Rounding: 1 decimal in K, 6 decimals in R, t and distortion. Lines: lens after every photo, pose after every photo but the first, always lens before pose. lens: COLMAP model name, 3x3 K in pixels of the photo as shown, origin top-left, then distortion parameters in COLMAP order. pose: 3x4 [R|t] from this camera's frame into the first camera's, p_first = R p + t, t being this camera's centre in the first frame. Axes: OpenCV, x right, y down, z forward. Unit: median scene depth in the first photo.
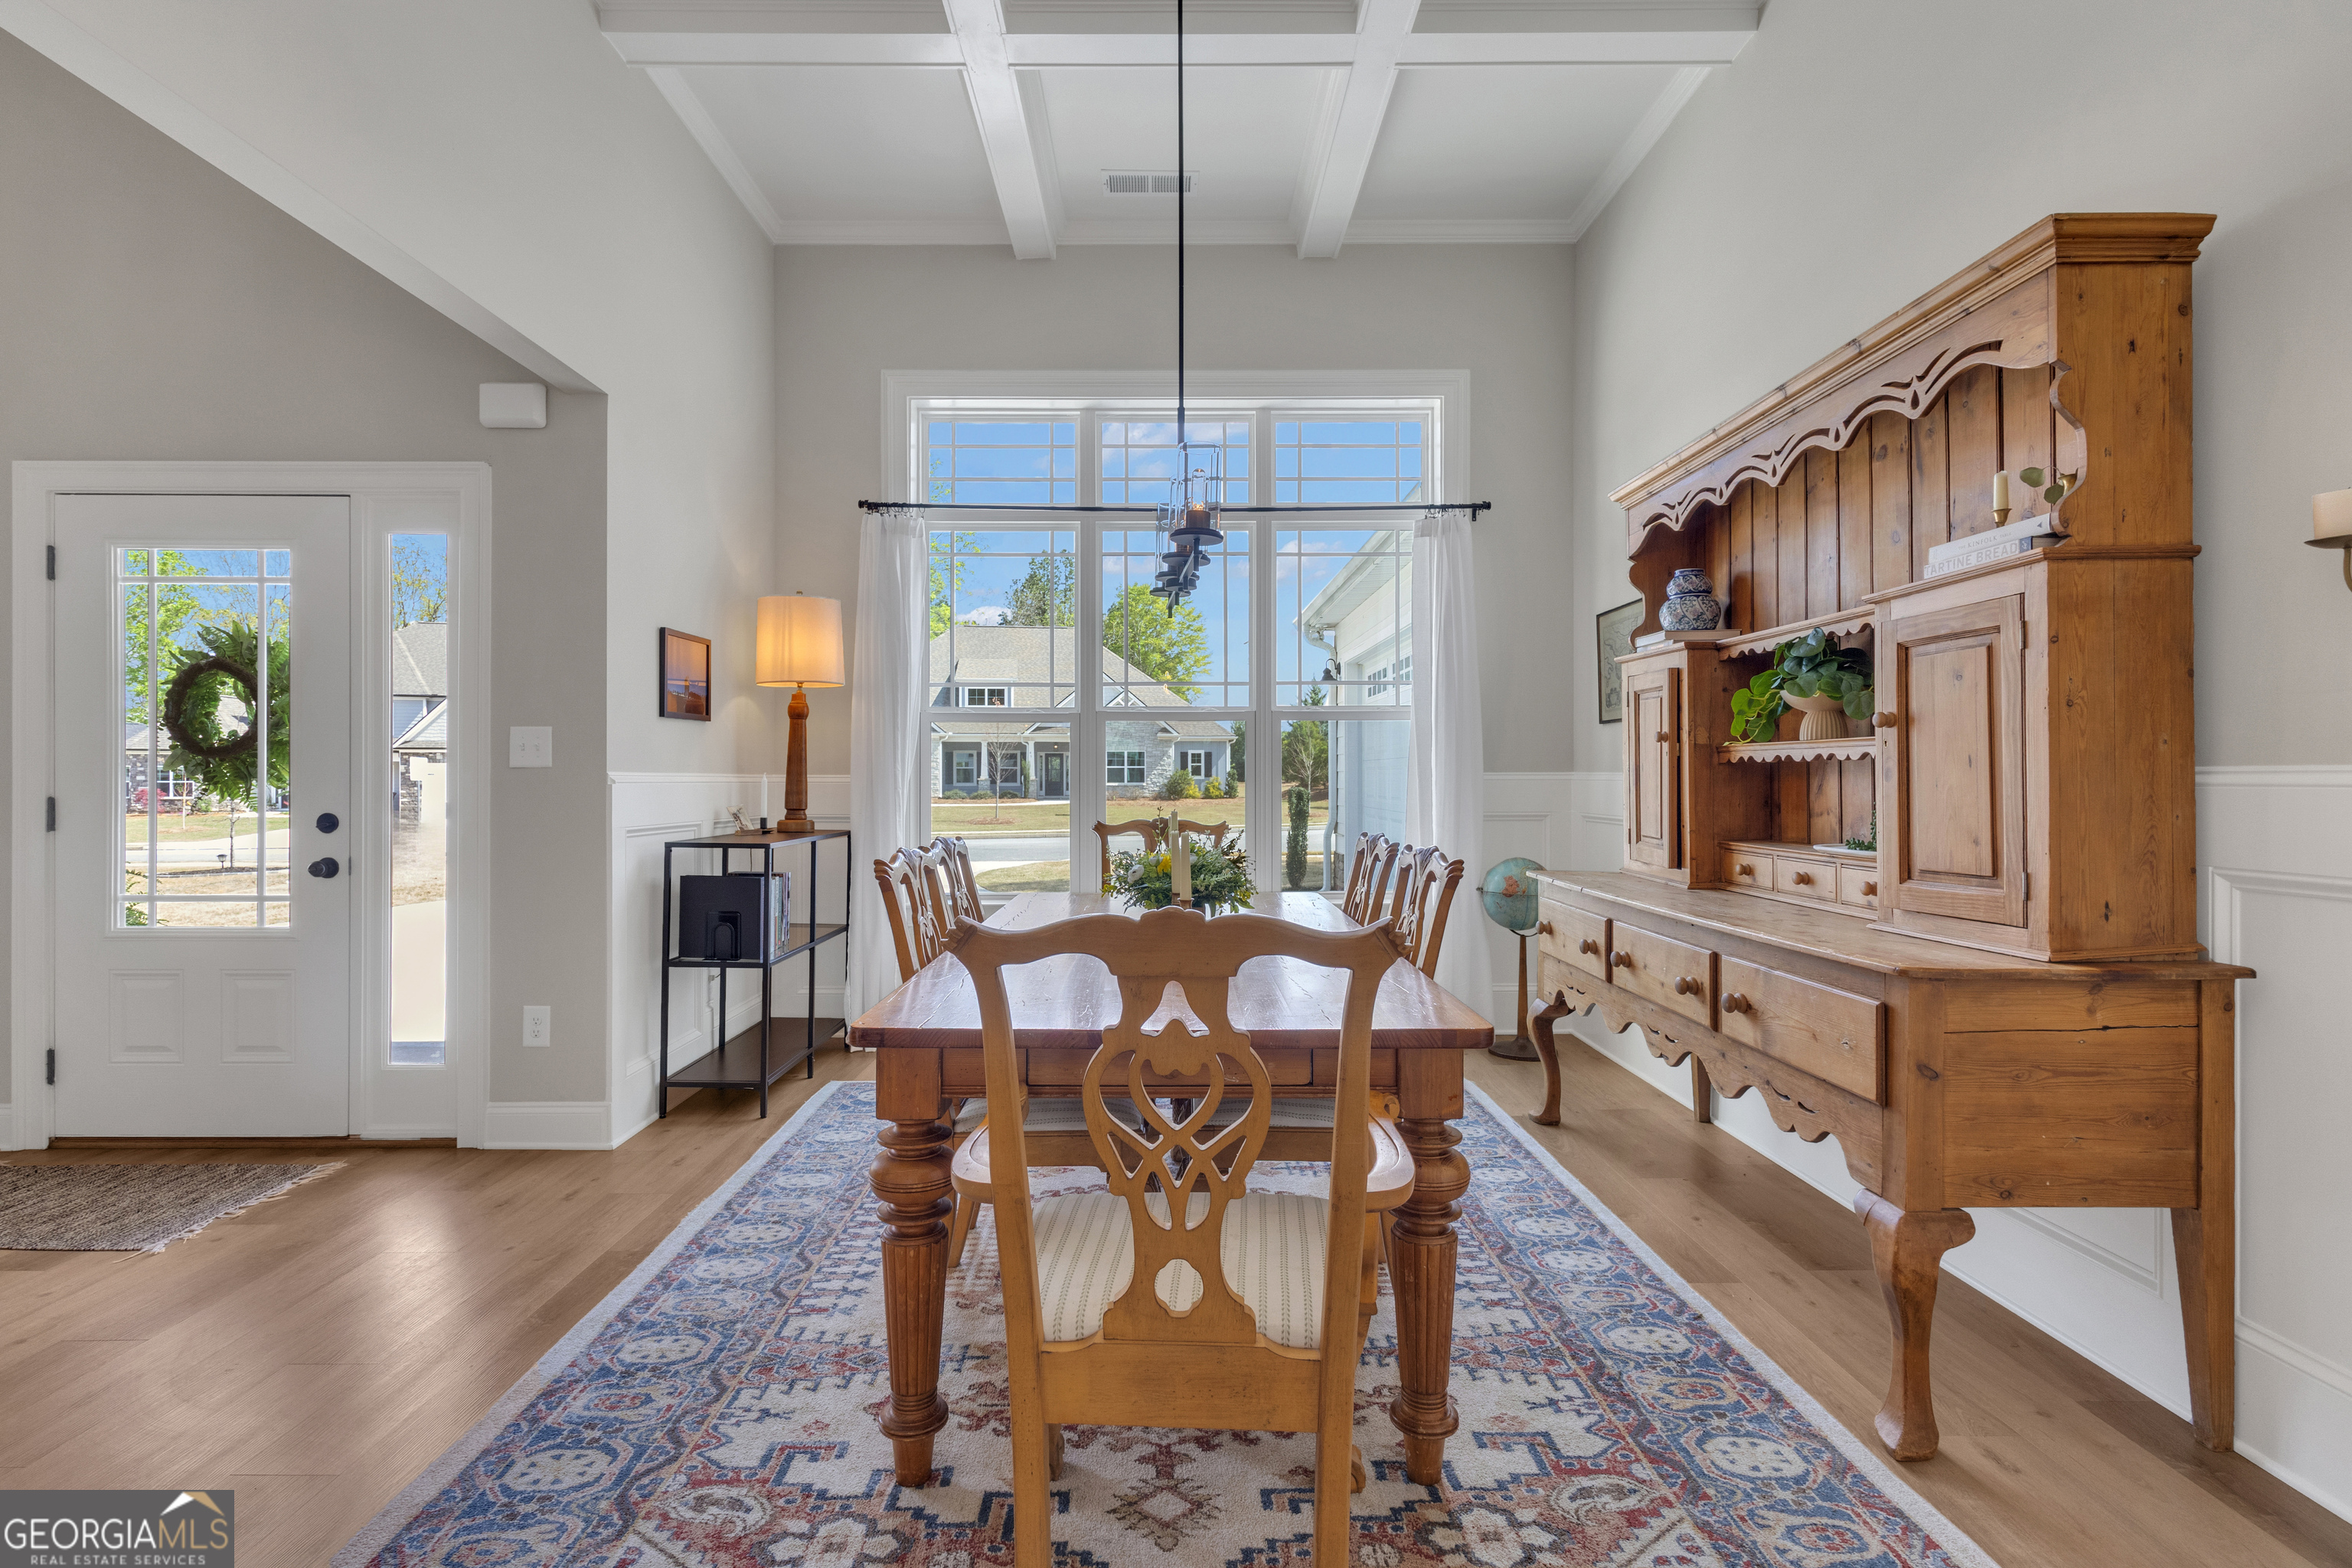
lens RADIAL K [[1080.7, 0, 1166.7], [0, 1080.7, 777.6], [0, 0, 1]] dist [0.003392, 0.000495]
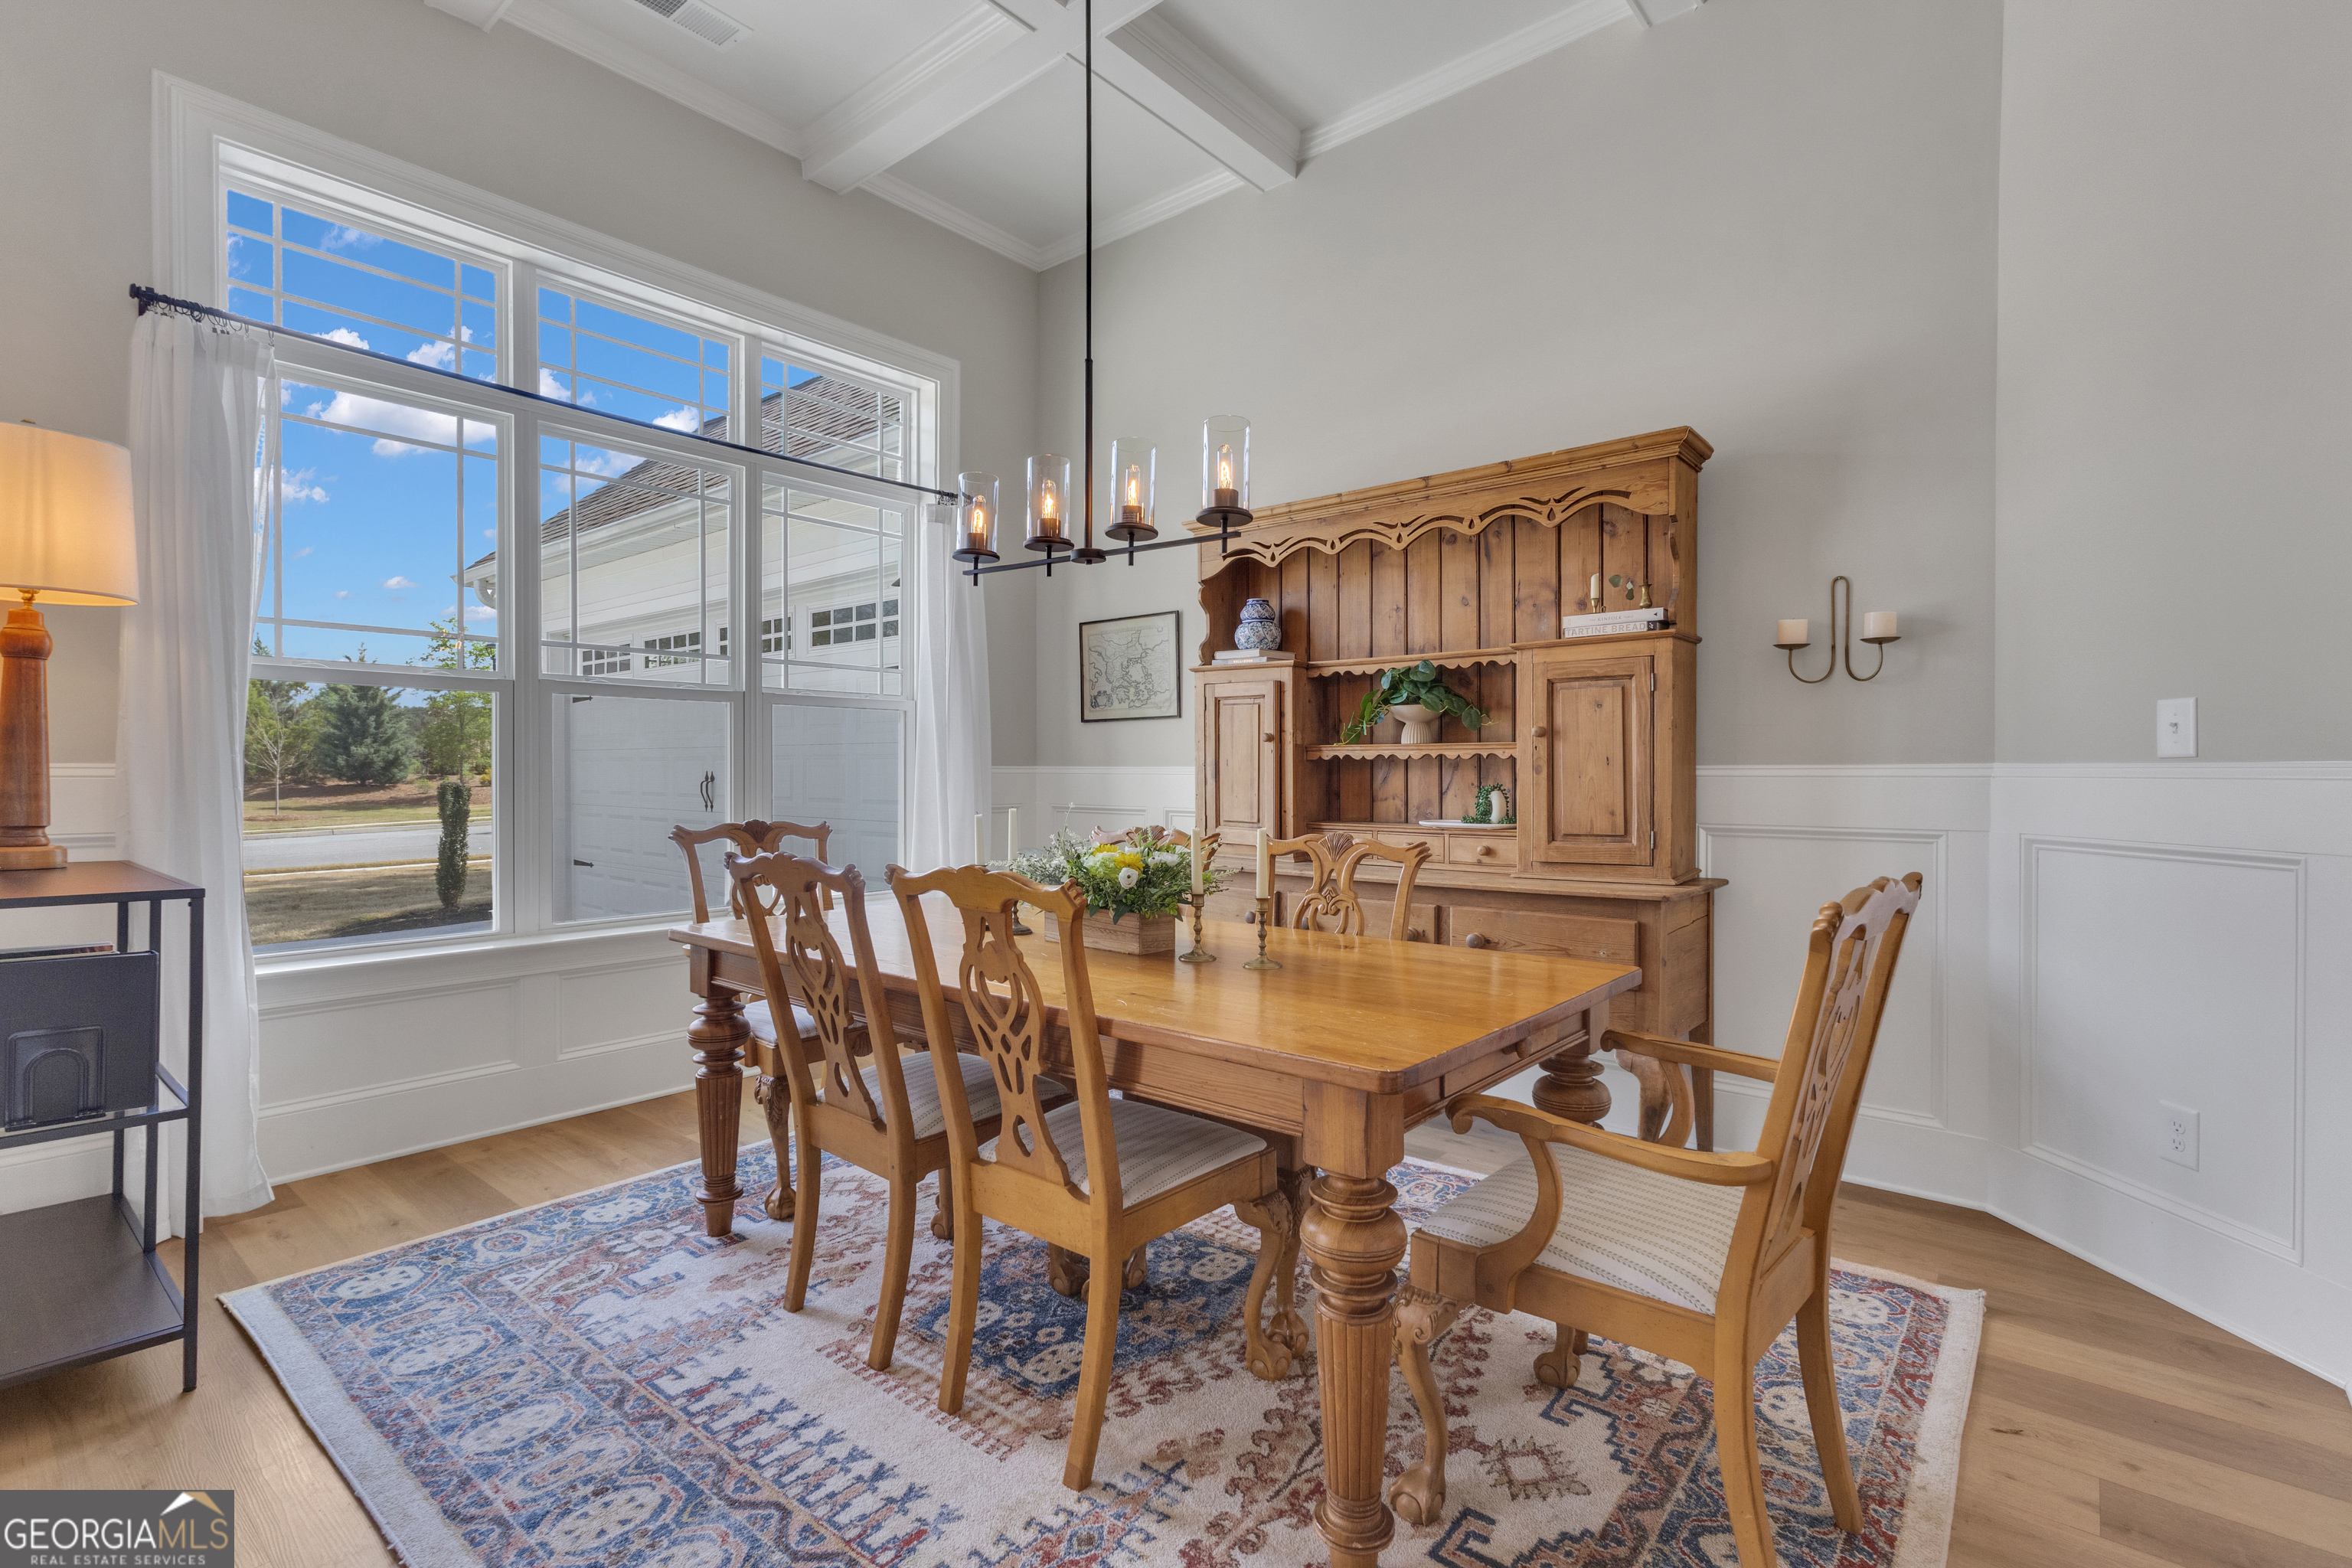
lens RADIAL K [[1080.7, 0, 1170.2], [0, 1080.7, 779.1], [0, 0, 1]] dist [0.003392, 0.000495]
pose [[0.649348, -0.003283, 0.760484, -0.632764], [-0.001804, 0.999981, 0.005857, 0.002035], [-0.760489, -0.005175, 0.649330, 0.365219]]
